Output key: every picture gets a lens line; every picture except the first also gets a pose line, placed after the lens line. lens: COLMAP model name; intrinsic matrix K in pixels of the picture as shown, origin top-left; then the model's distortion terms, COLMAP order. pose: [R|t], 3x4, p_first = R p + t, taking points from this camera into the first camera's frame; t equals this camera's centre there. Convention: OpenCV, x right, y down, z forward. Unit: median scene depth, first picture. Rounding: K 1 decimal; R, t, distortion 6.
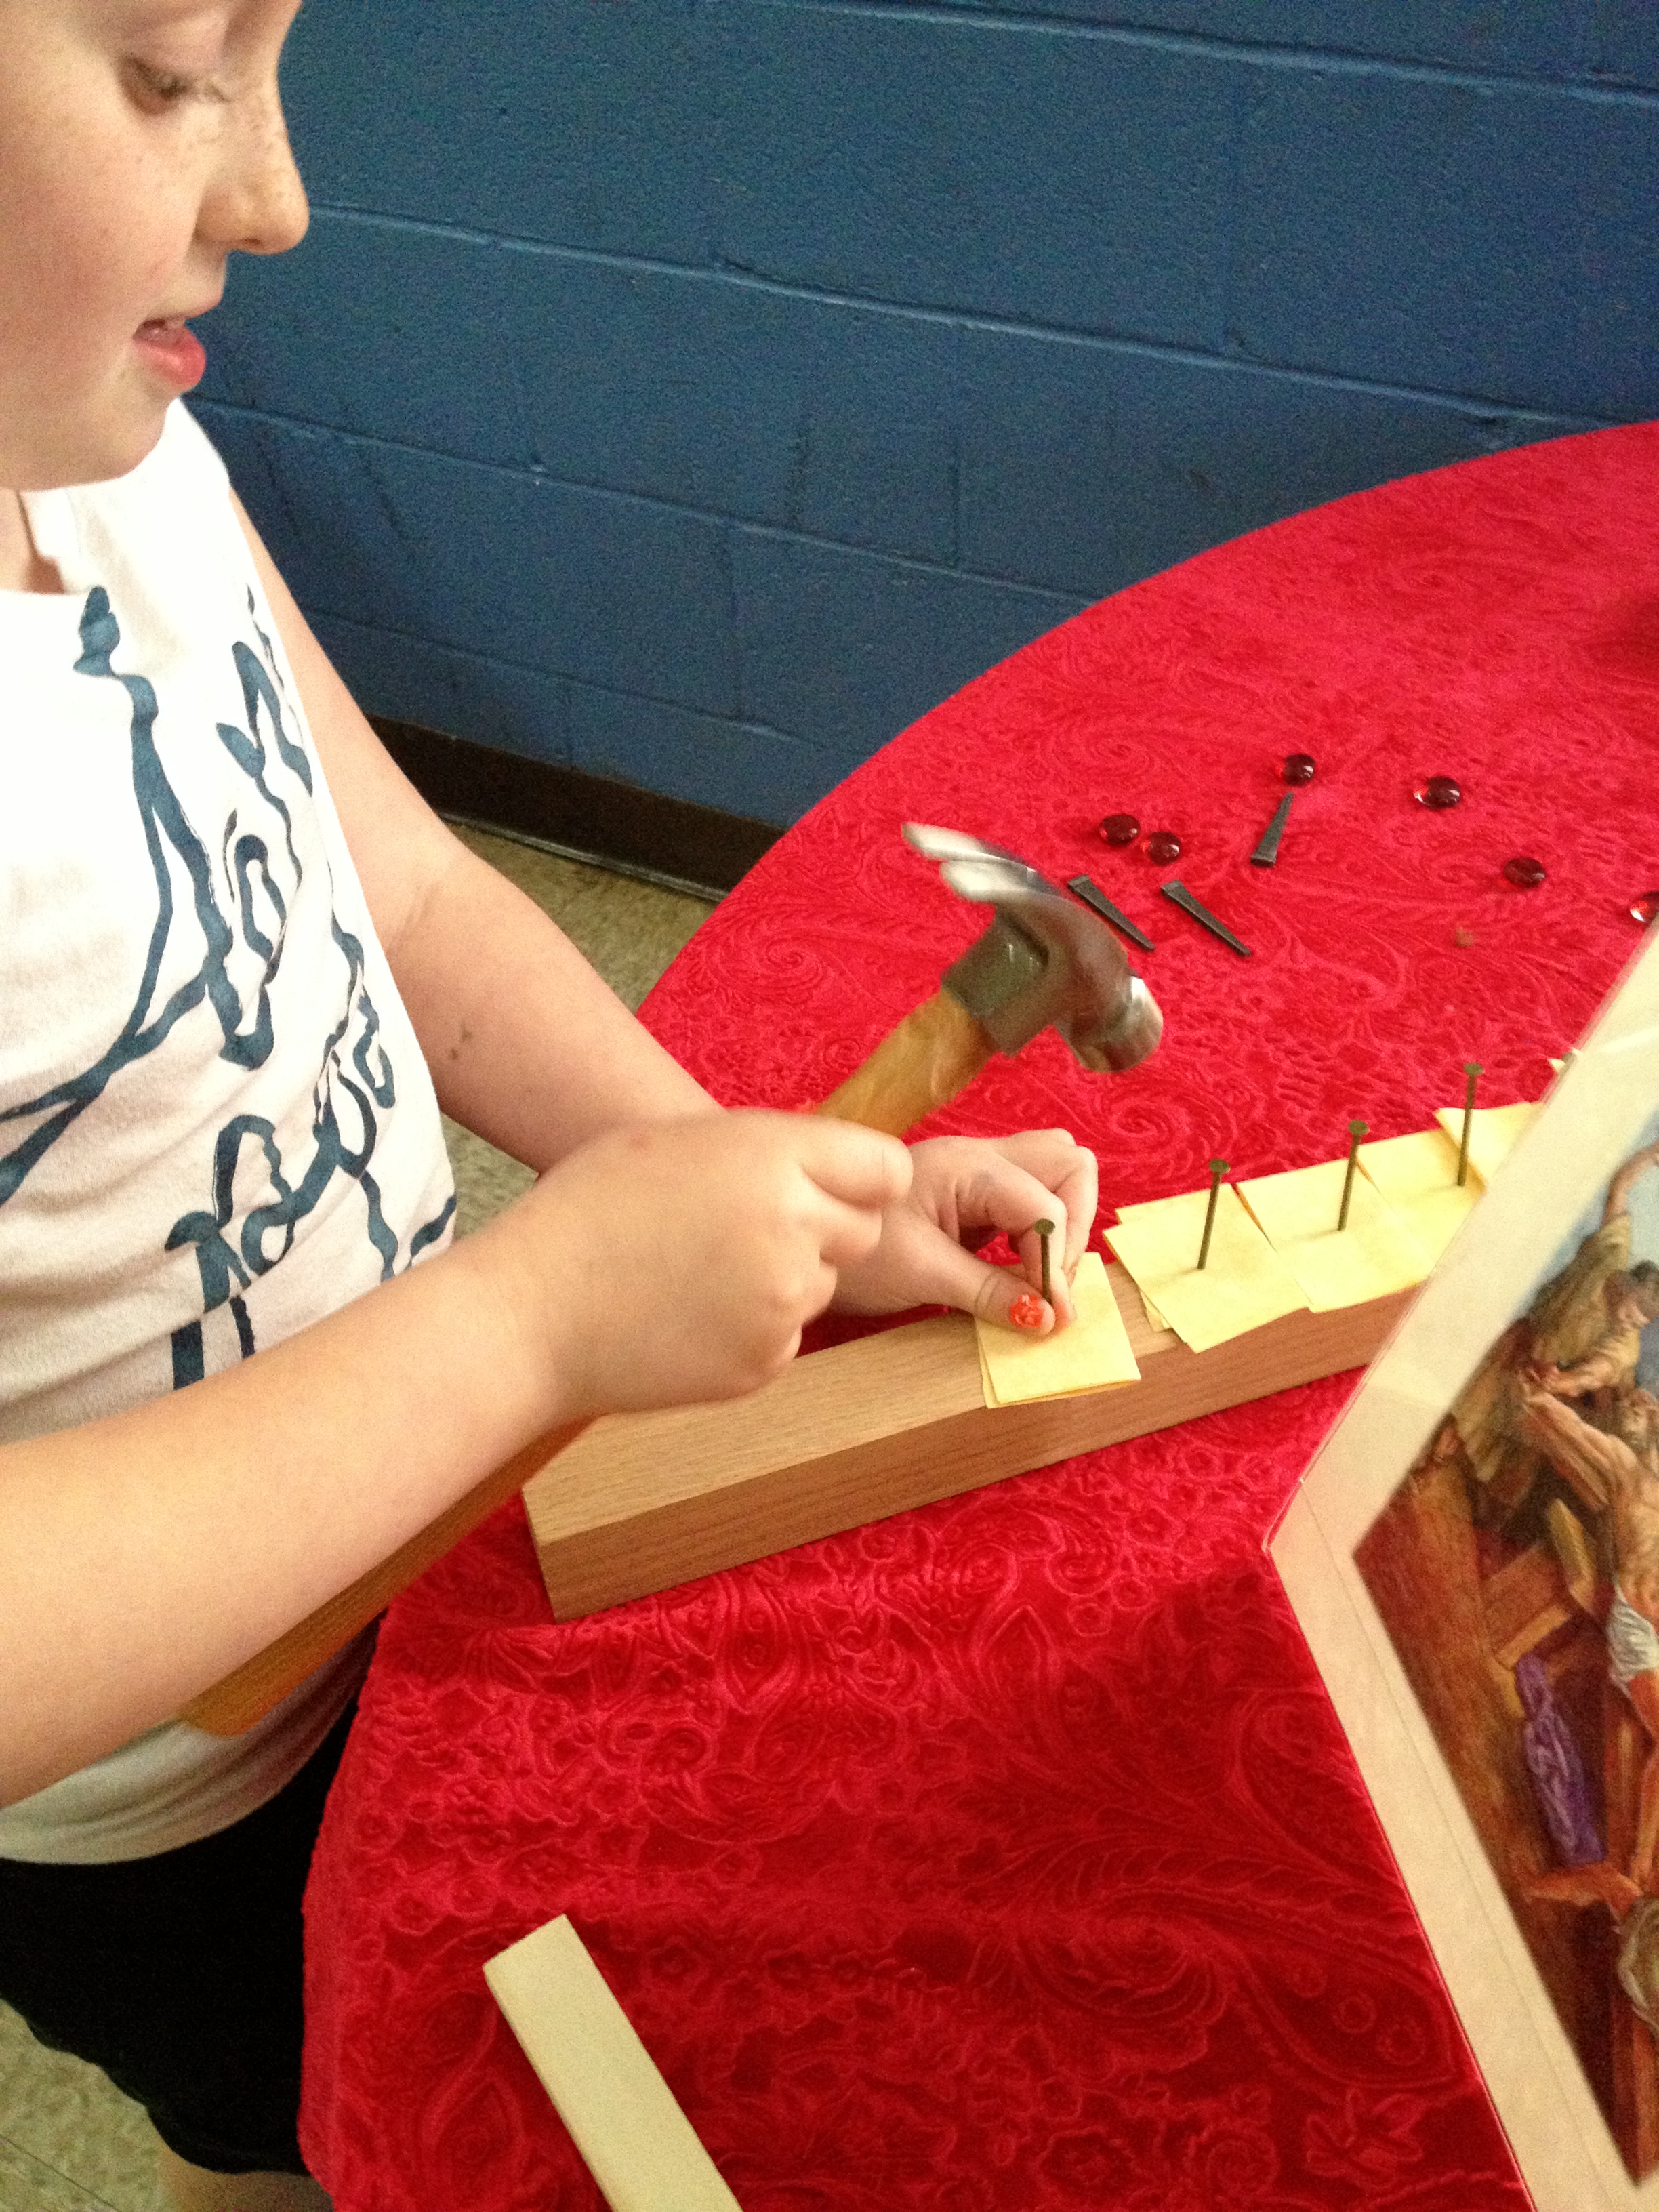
lens RADIAL K [[2050.9, 0, 829.5], [0, 2050.9, 1106.0], [0, 0, 1]] dist [0.162867, -0.438500]
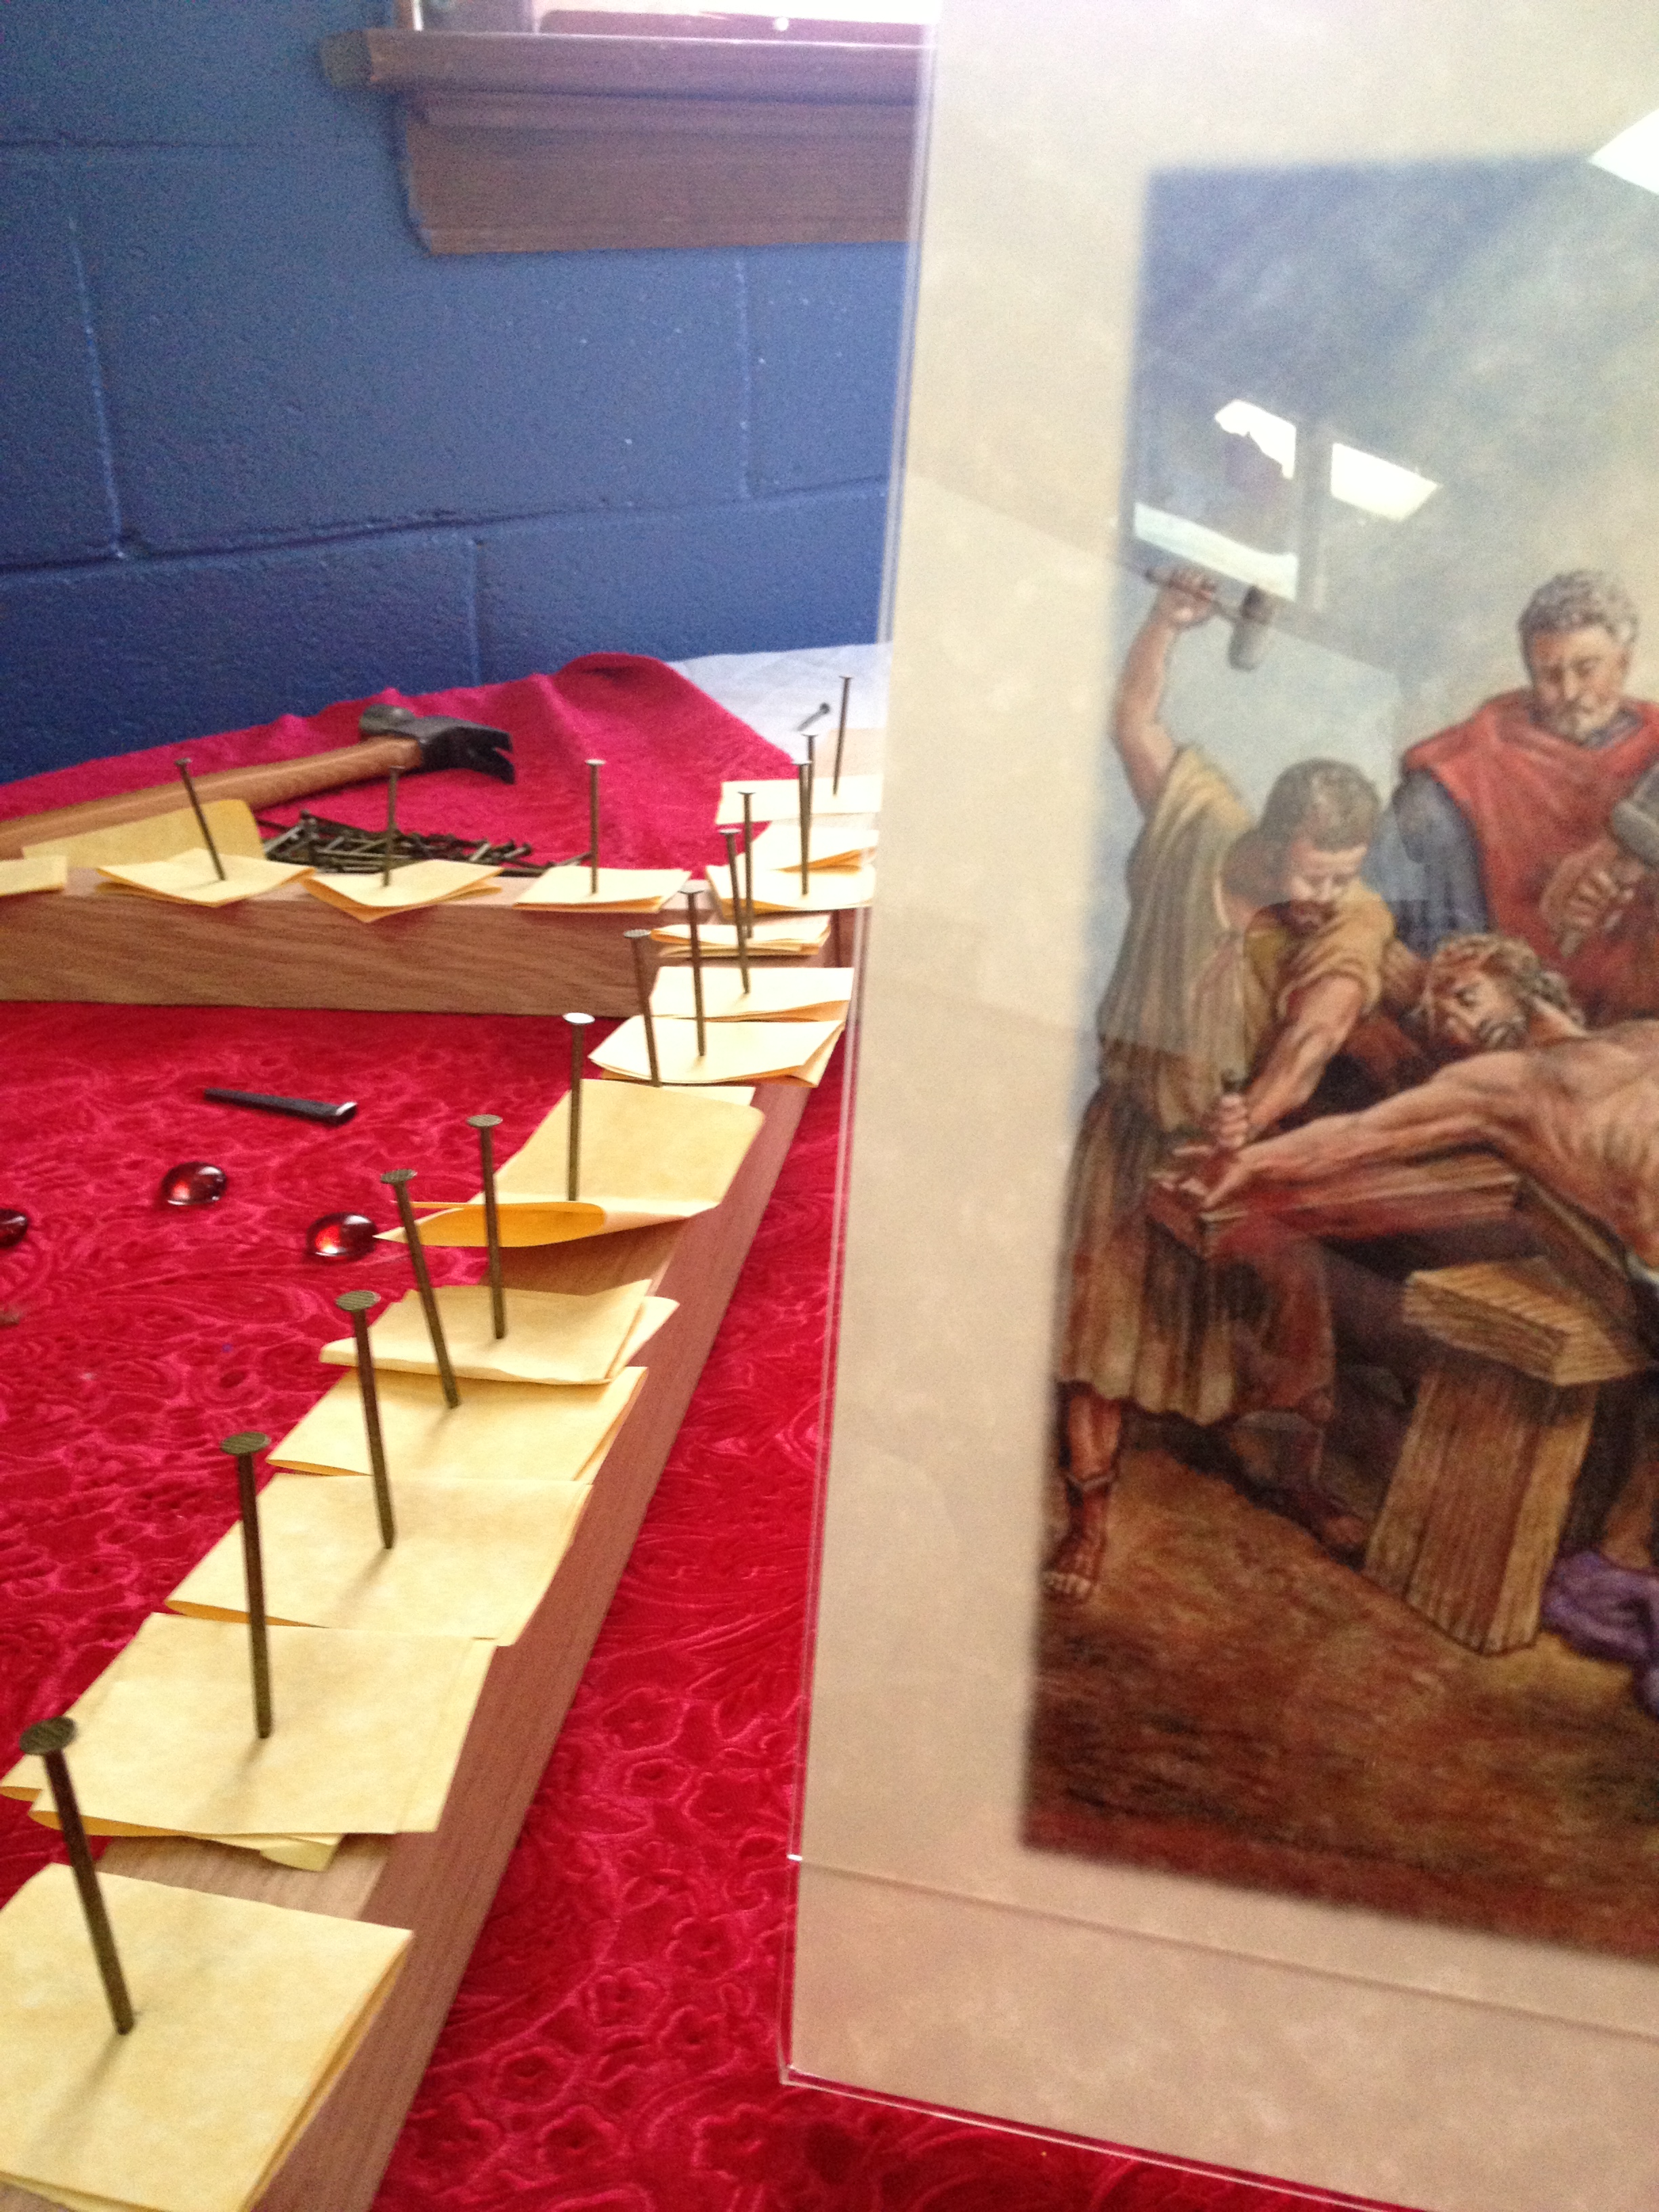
lens RADIAL K [[2050.9, 0, 829.5], [0, 2050.9, 1106.0], [0, 0, 1]] dist [0.162867, -0.438500]
pose [[0.460332, -0.300118, 0.835478, -0.130946], [0.615460, 0.786125, -0.056717, 0.090832], [-0.639768, 0.540312, 0.546589, 0.747685]]
